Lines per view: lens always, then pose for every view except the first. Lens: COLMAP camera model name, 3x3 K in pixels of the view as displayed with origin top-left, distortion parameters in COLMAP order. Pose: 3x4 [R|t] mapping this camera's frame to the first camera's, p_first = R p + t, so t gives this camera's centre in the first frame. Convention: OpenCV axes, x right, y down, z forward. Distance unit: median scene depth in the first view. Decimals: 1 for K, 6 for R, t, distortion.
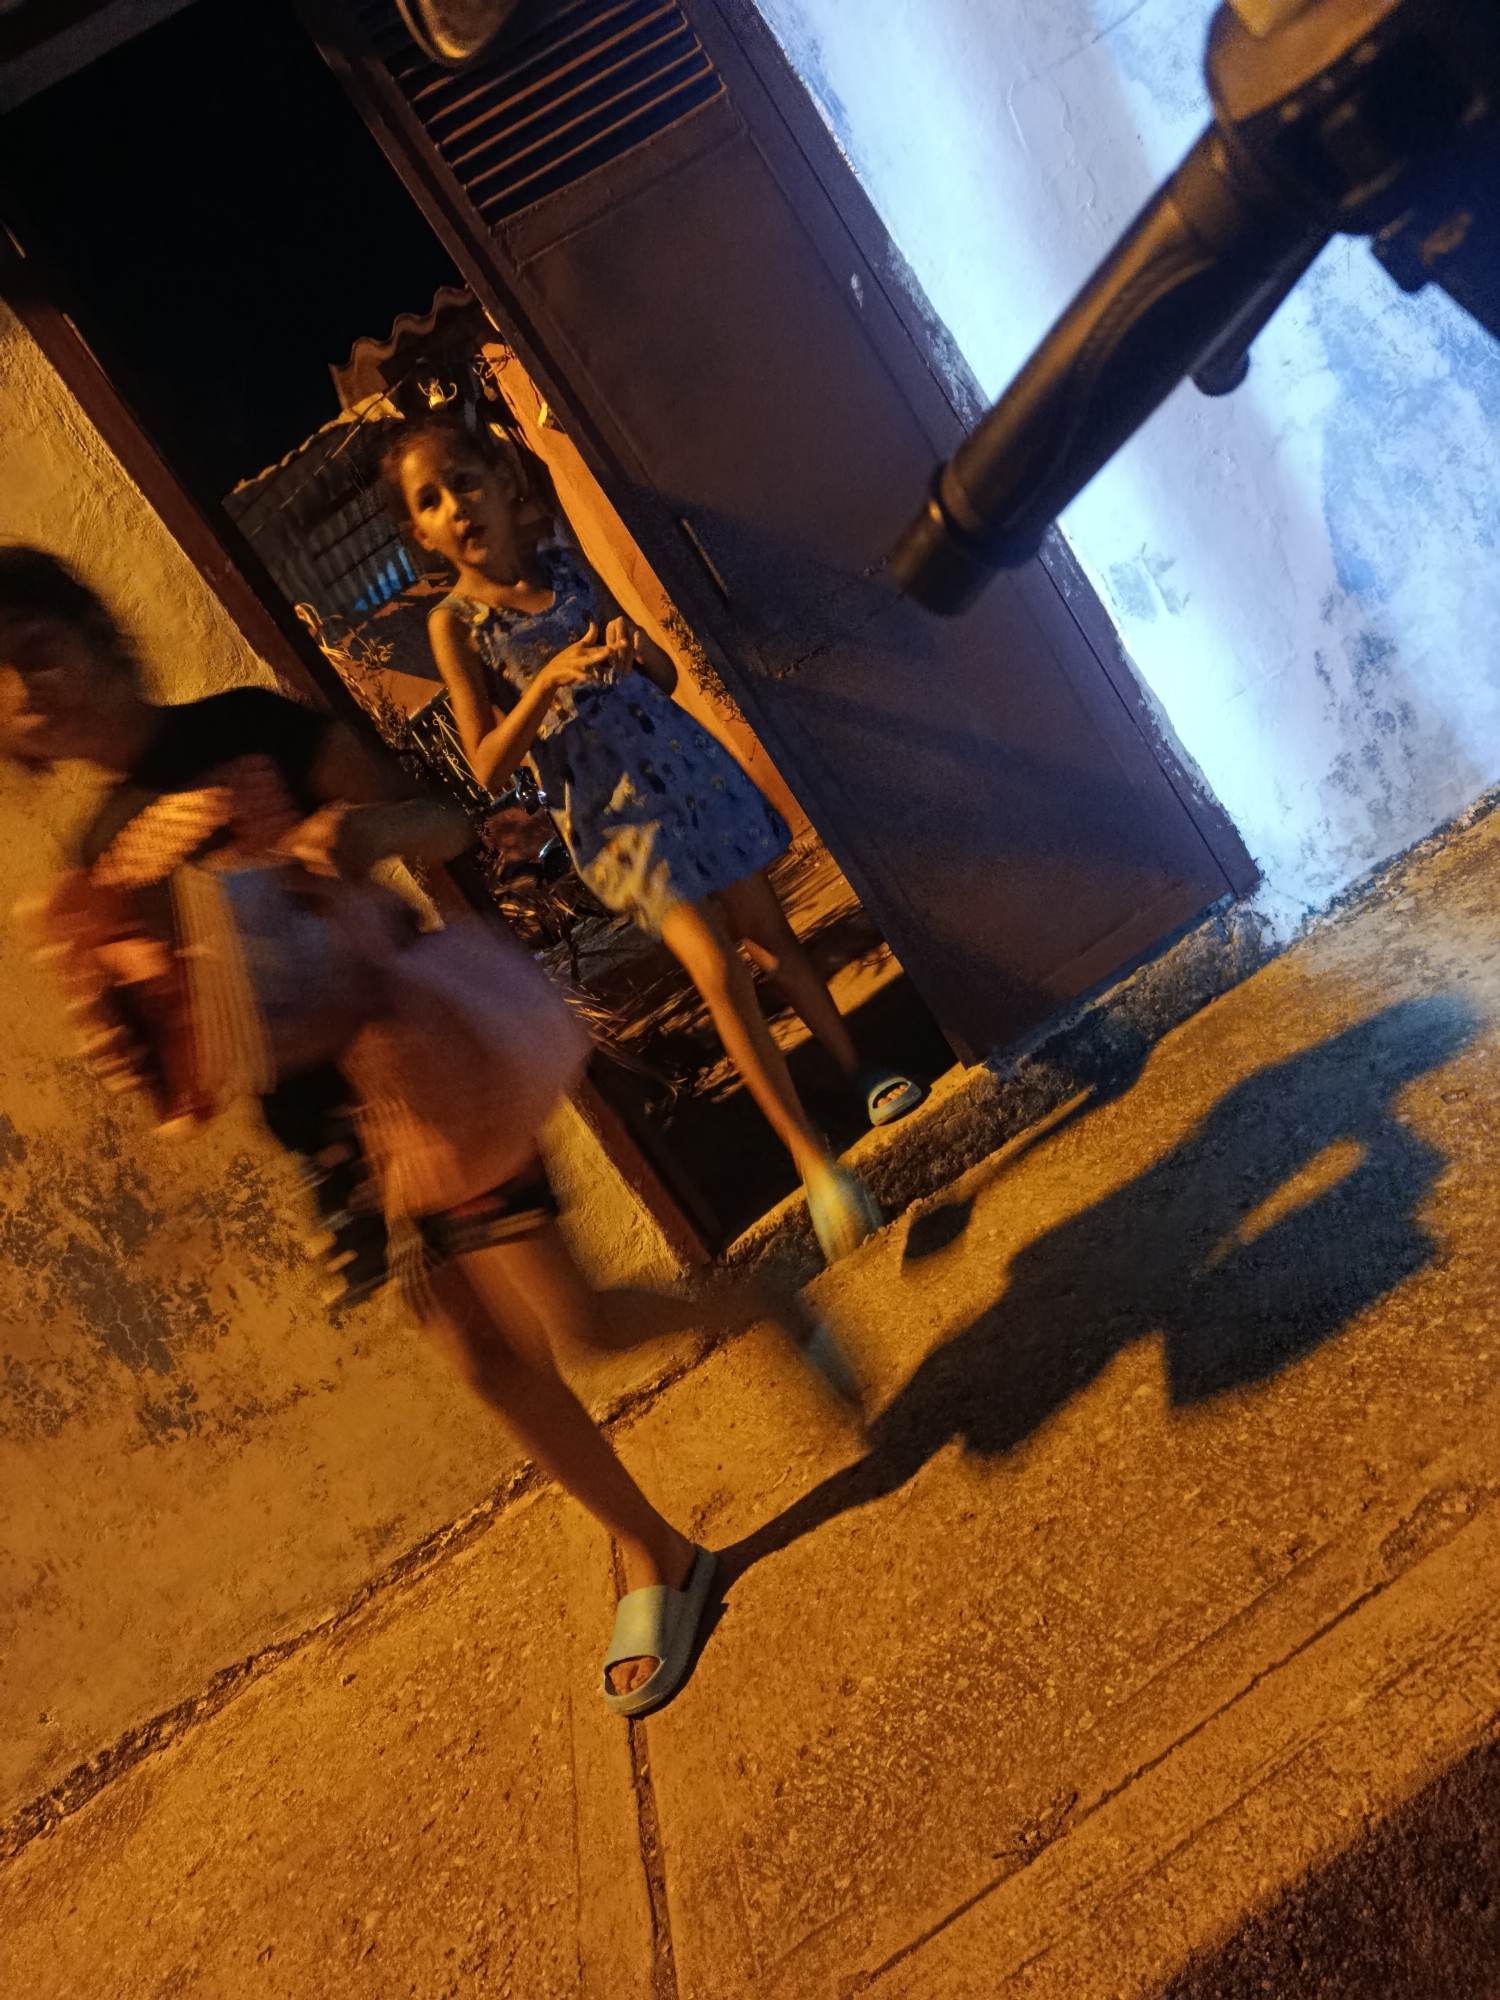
lens RADIAL K [[1405.8, 0, 752.5], [0, 1405.8, 963.2], [0, 0, 1]] dist [0.154623, -0.234173]
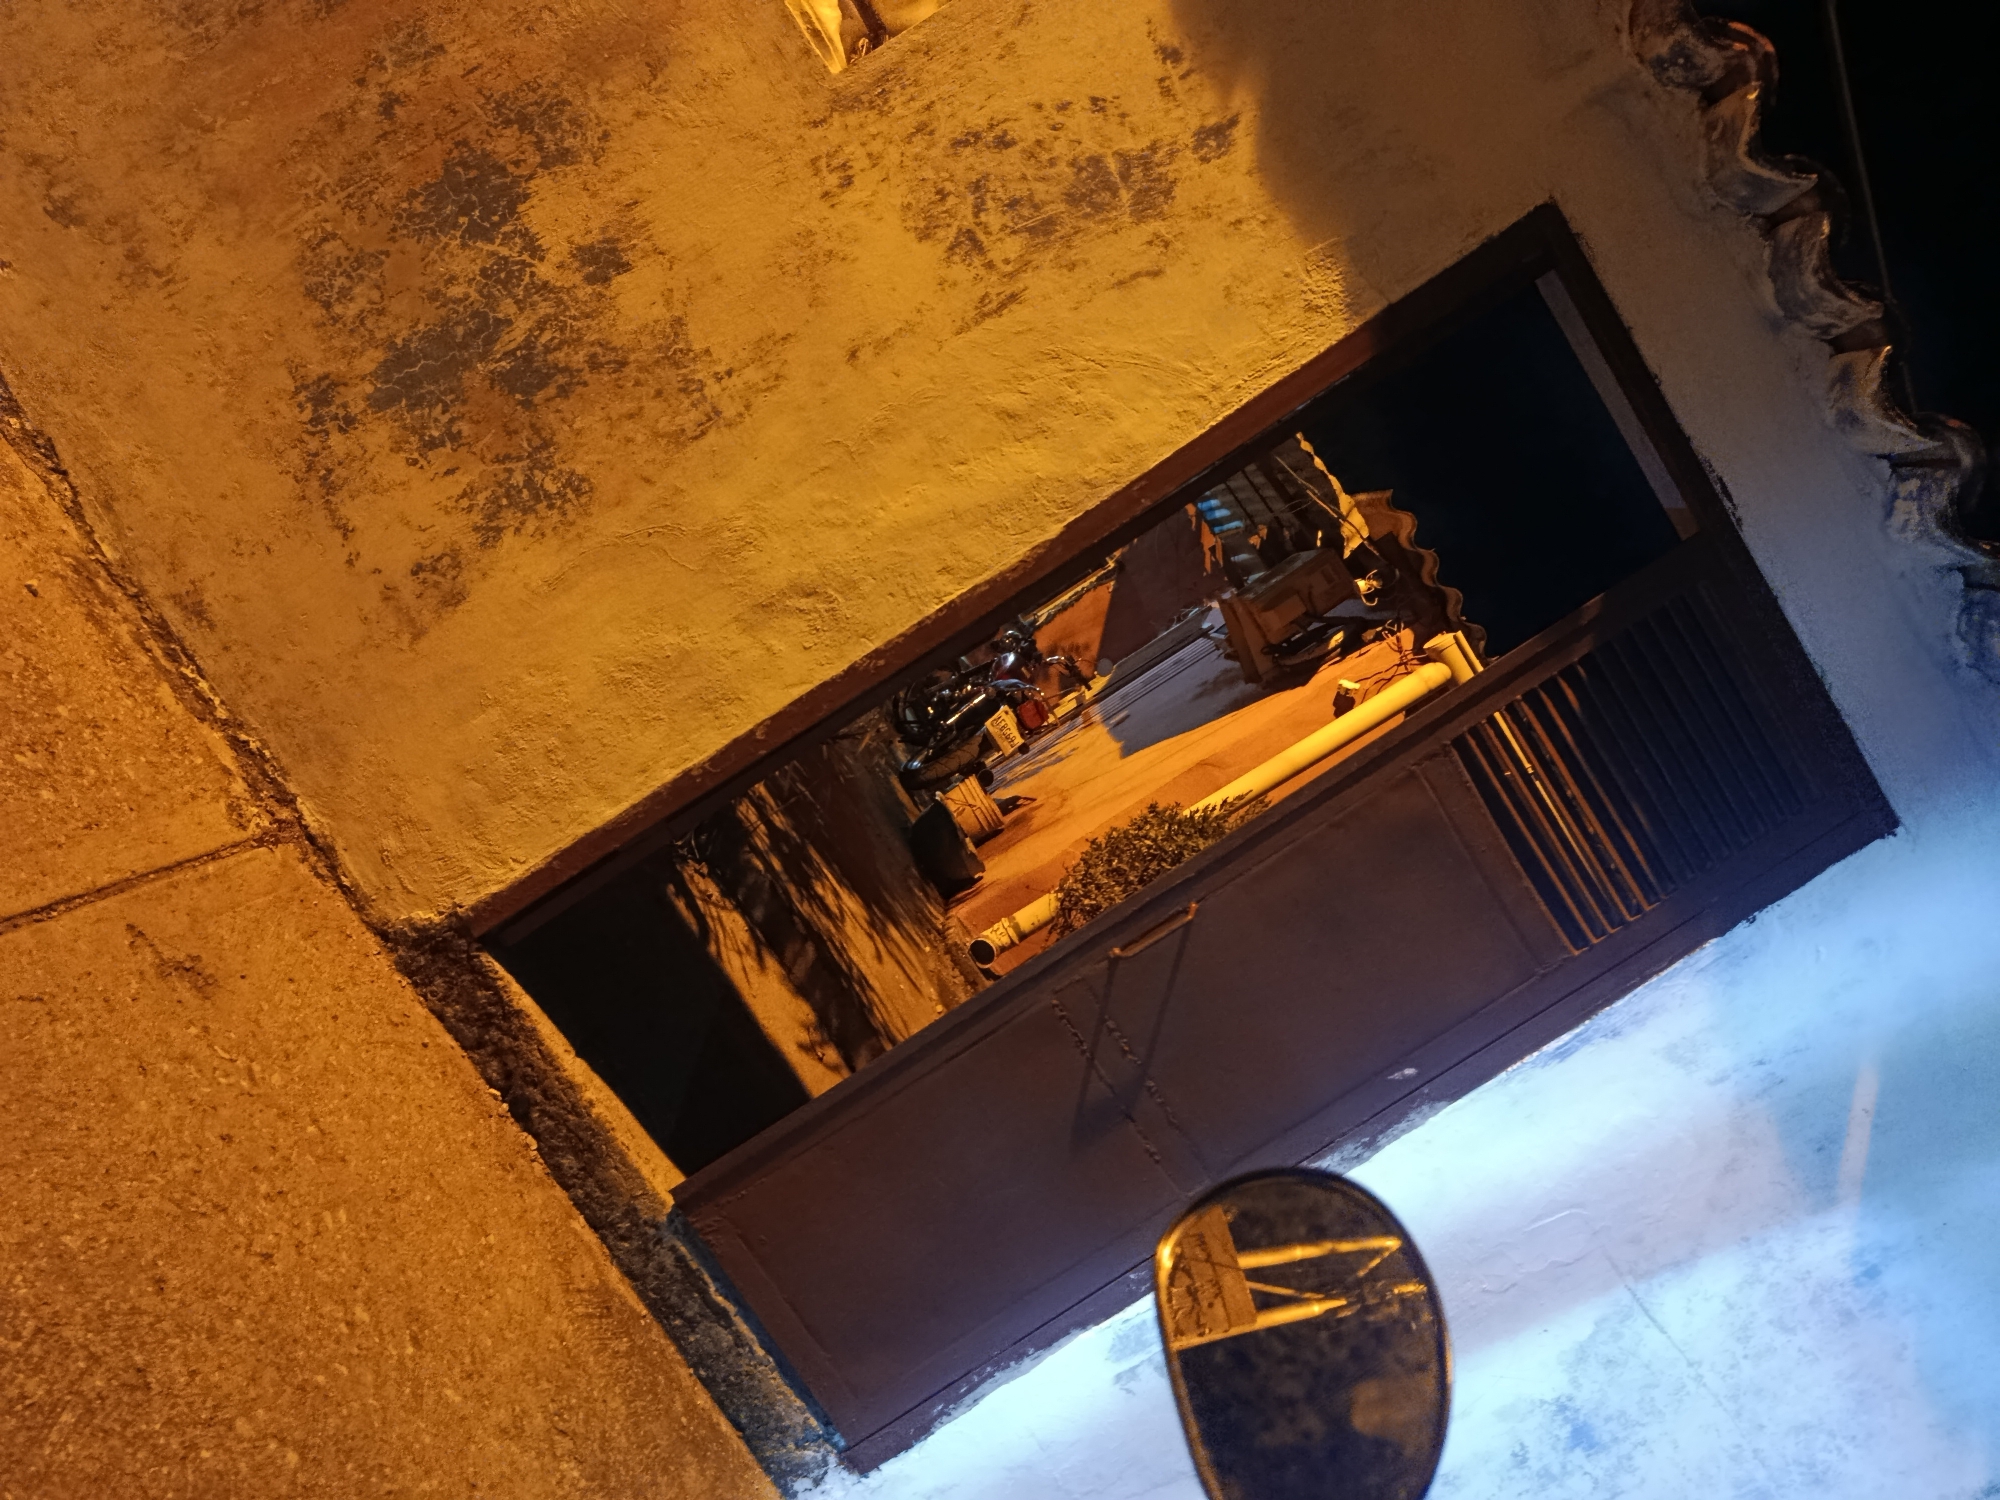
lens RADIAL K [[1407.5, 0, 1032.4], [0, 1407.5, 747.9], [0, 0, 1]] dist [0.085228, -0.089539]
pose [[-0.003155, 0.999306, -0.037113, -0.126721], [-0.993883, -0.007231, -0.110202, -0.067599], [-0.110394, 0.036538, 0.993216, -0.040511]]
